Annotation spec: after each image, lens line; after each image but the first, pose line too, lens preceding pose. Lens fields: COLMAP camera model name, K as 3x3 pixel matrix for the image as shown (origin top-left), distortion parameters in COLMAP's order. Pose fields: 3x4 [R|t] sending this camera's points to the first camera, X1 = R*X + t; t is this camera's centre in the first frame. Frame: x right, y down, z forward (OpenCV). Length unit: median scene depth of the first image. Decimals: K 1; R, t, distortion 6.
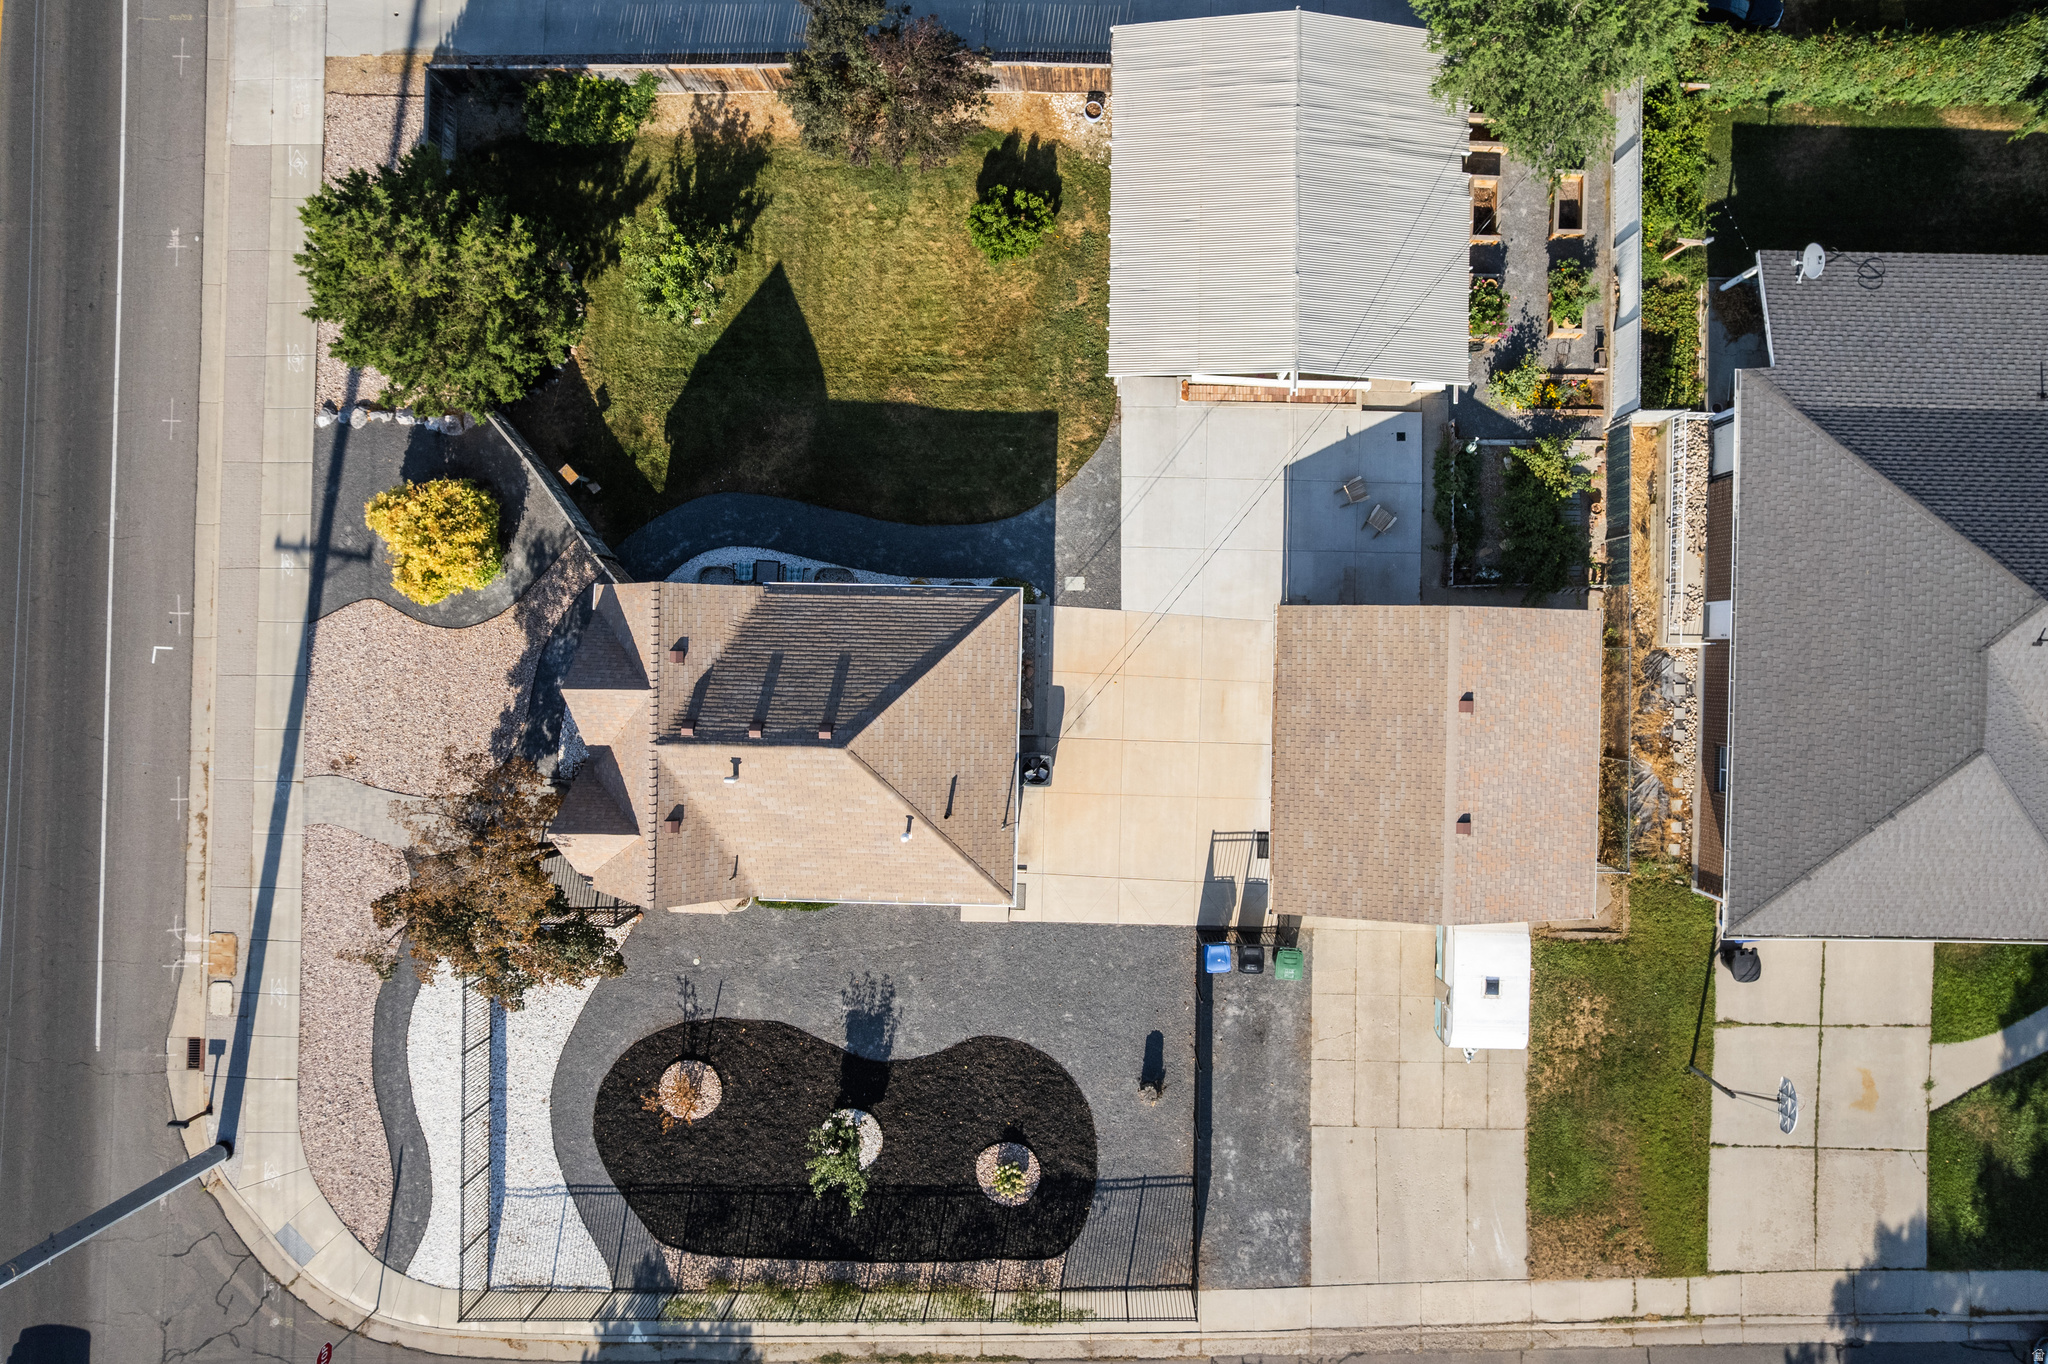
lens RADIAL K [[1318.7, 0, 1024.0], [0, 1318.7, 682.0], [0, 0, 1]] dist [-0.072987, 0.061818]
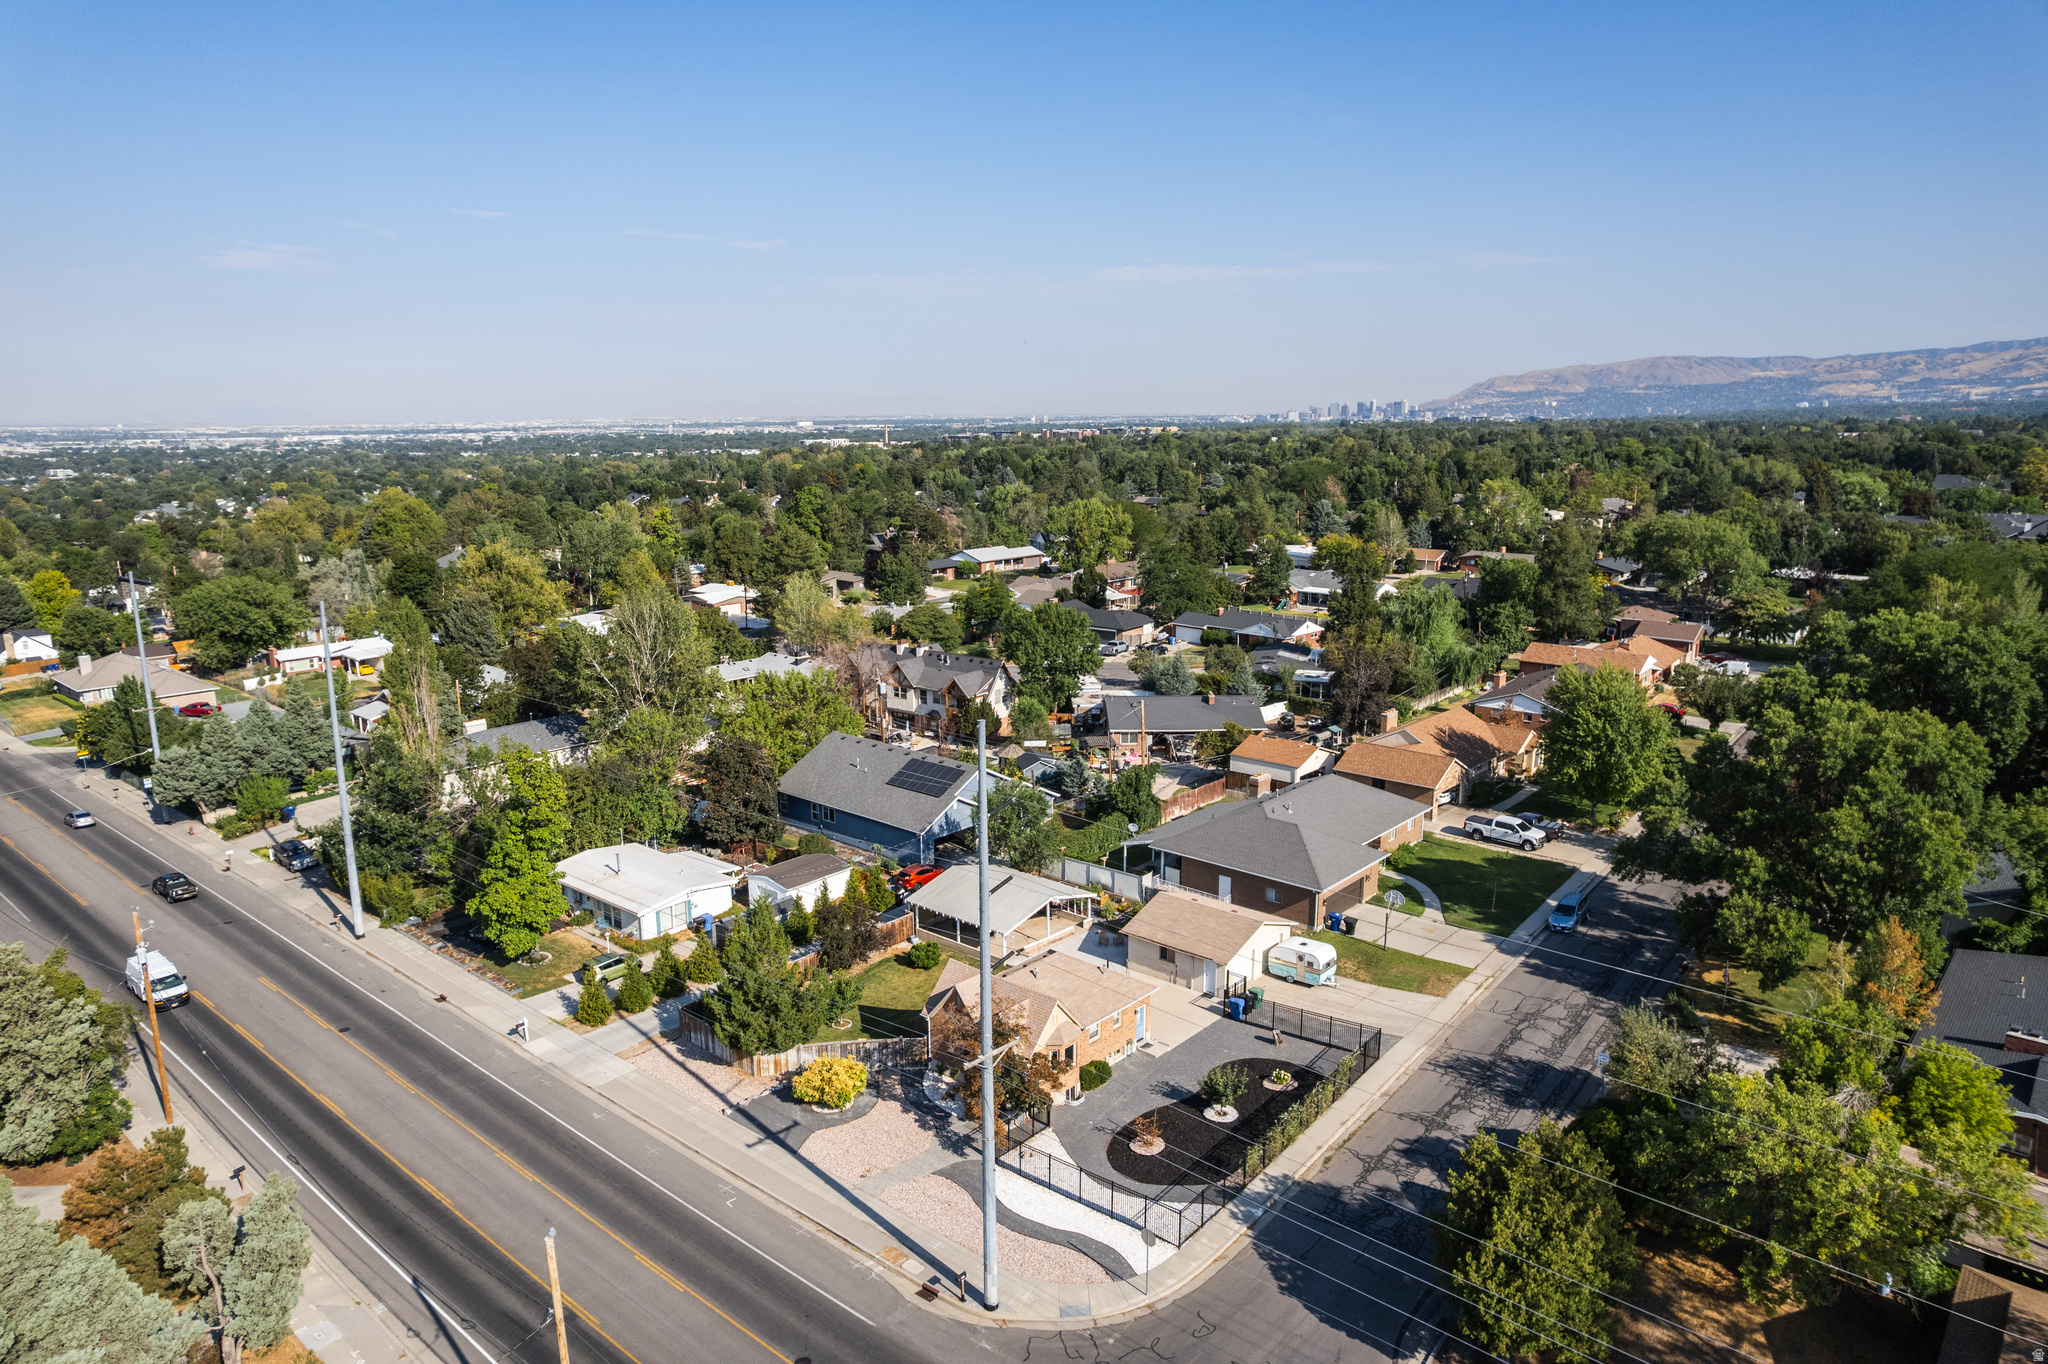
lens RADIAL K [[1318.7, 0, 1024.0], [0, 1318.7, 682.0], [0, 0, 1]] dist [-0.072987, 0.061818]
pose [[0.648432, -0.149377, 0.746473, -1.570560], [0.761231, 0.116988, -0.637841, 1.227152], [0.007950, 0.981835, 0.189569, 0.068683]]
